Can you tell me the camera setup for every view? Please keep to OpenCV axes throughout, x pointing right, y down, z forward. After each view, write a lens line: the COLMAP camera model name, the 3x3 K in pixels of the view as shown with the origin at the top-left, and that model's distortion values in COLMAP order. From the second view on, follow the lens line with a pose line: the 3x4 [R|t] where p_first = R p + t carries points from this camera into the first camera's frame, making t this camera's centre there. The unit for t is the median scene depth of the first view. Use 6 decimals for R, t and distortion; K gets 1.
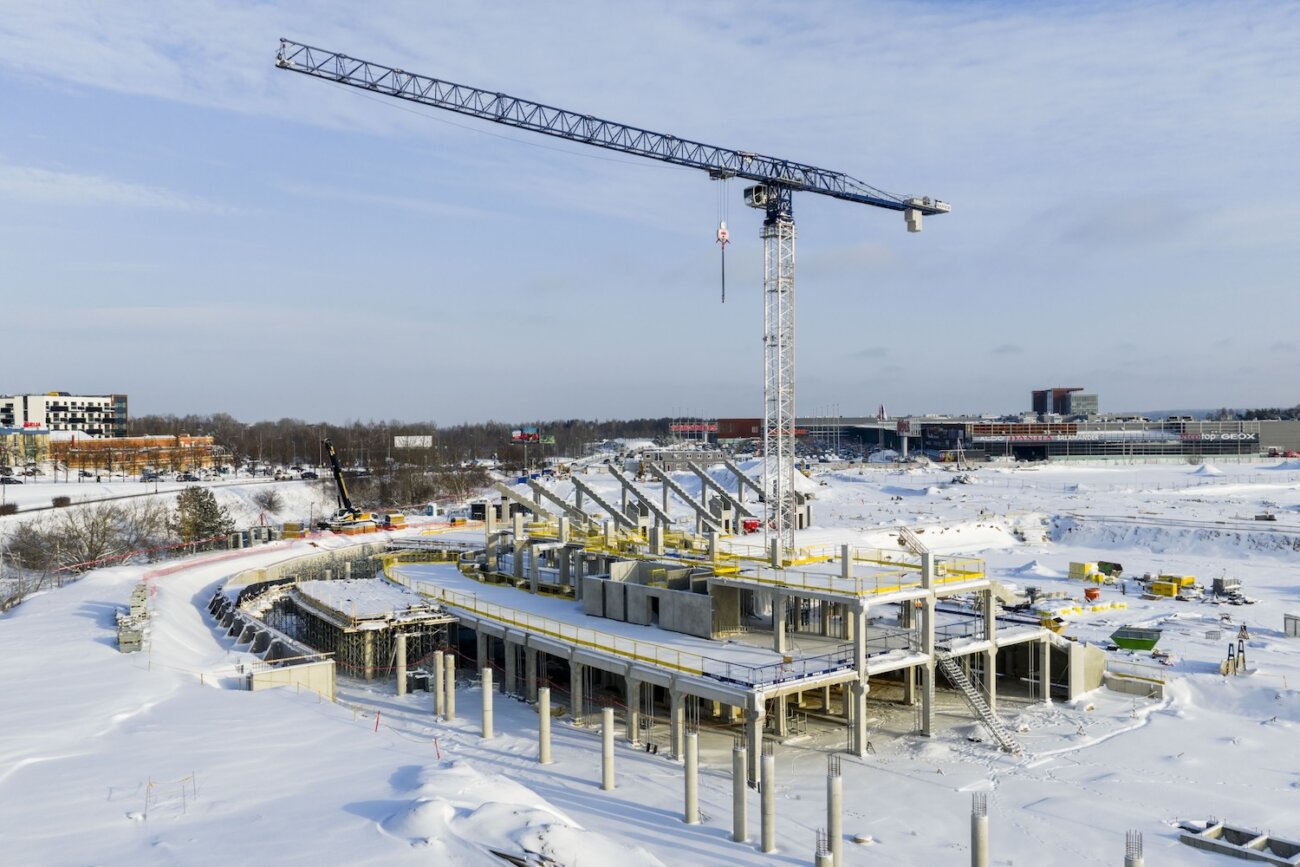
lens RADIAL K [[1139.7, 0, 677.2], [0, 1139.7, 424.2], [0, 0, 1]] dist [0.027157, -0.044252]
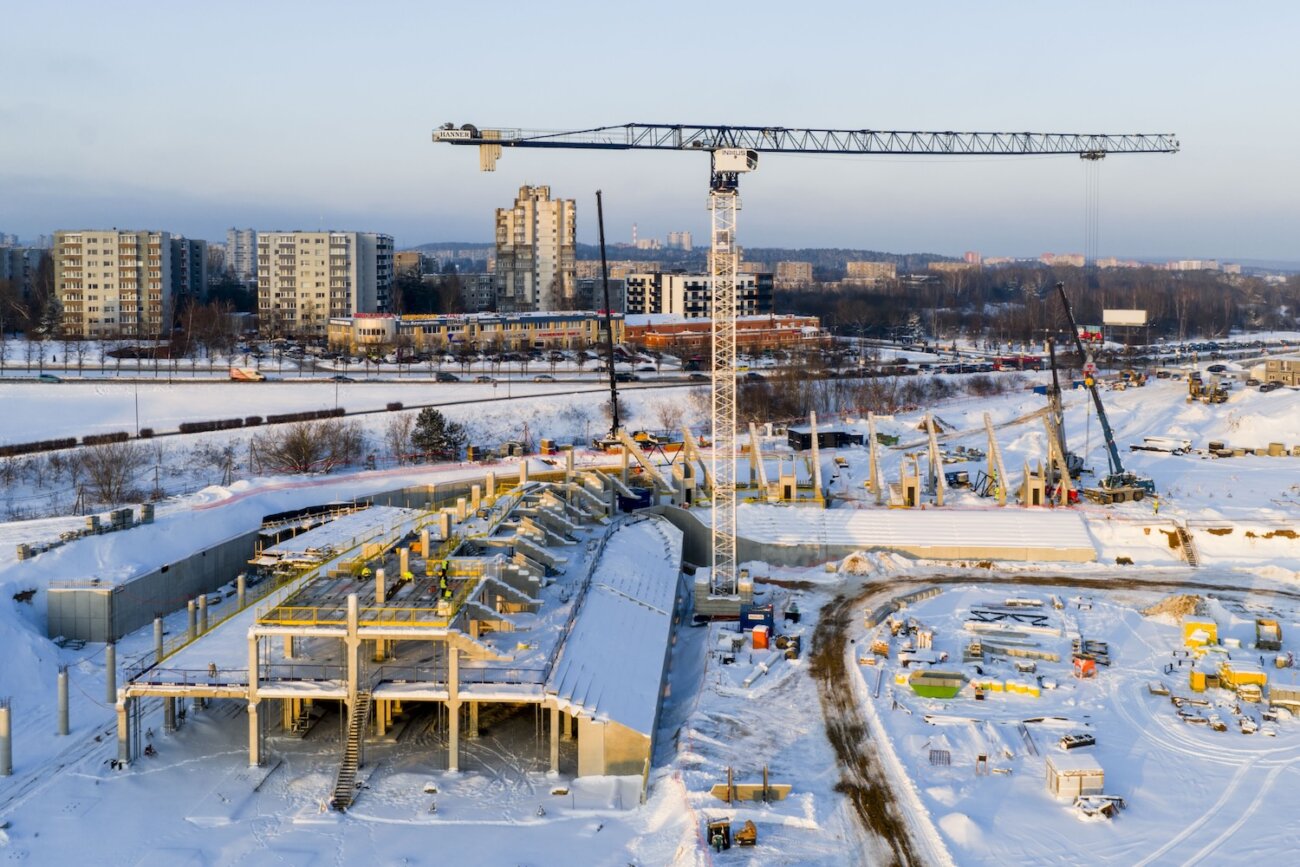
lens RADIAL K [[1255.6, 0, 672.2], [0, 1255.6, 346.1], [0, 0, 1]] dist [0.009150, 0.000000]
pose [[0.726756, 0.057634, -0.684474, 0.581900], [-0.008290, 0.997137, 0.075158, -0.099378], [0.686846, -0.048948, 0.725153, 0.172576]]
